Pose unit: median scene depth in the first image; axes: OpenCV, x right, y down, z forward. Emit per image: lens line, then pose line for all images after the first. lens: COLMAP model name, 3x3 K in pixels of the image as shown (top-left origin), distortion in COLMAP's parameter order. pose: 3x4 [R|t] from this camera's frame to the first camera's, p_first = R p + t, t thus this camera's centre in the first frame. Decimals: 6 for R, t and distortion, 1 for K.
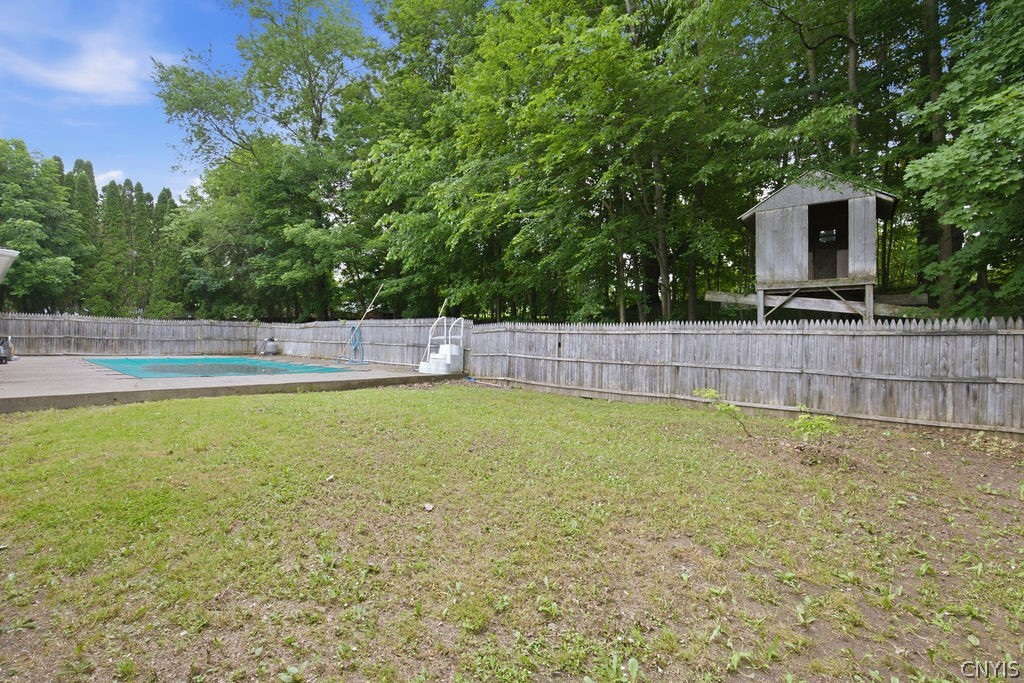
lens RADIAL K [[481.7, 0, 508.9], [0, 481.7, 335.1], [0, 0, 1]] dist [0.000098, 0.001095]
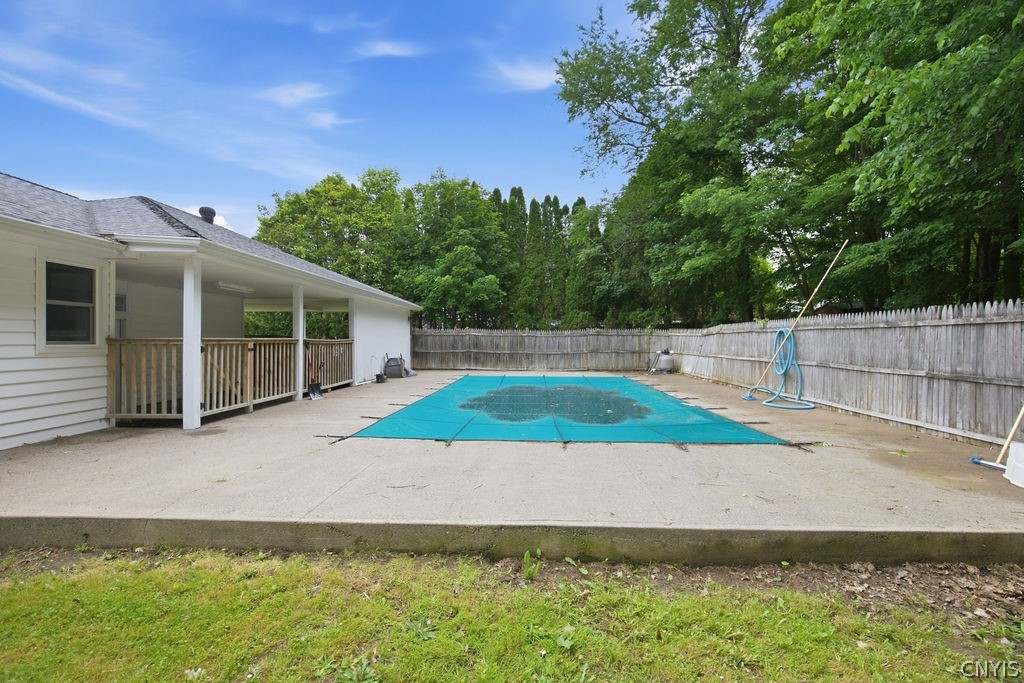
lens RADIAL K [[466.3, 0, 510.2], [0, 466.3, 344.4], [0, 0, 1]] dist [0.000779, 0.000091]
pose [[0.644972, -0.012156, -0.764110, -0.100970], [0.019302, 0.999814, 0.000387, -0.007359], [0.763963, -0.014999, 0.645086, 0.360643]]
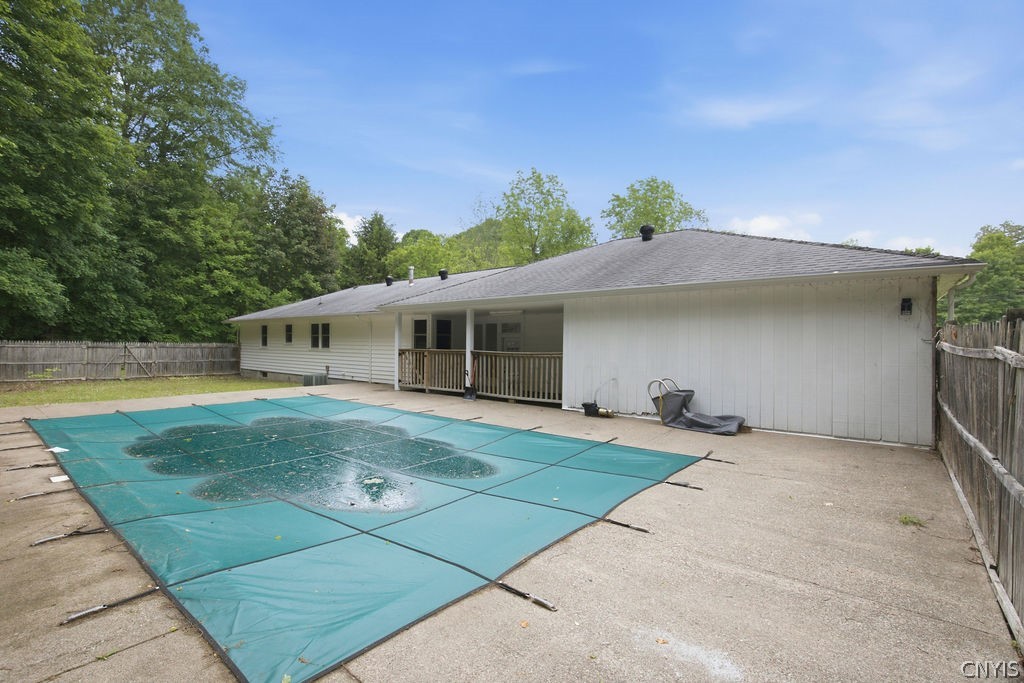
lens RADIAL K [[466.3, 0, 510.2], [0, 466.3, 344.4], [0, 0, 1]] dist [0.000779, 0.000091]
pose [[-0.998278, -0.024683, -0.053216, -0.544770], [-0.024572, 0.999694, -0.002734, -0.021749], [0.053268, -0.001422, -0.998579, 0.998003]]
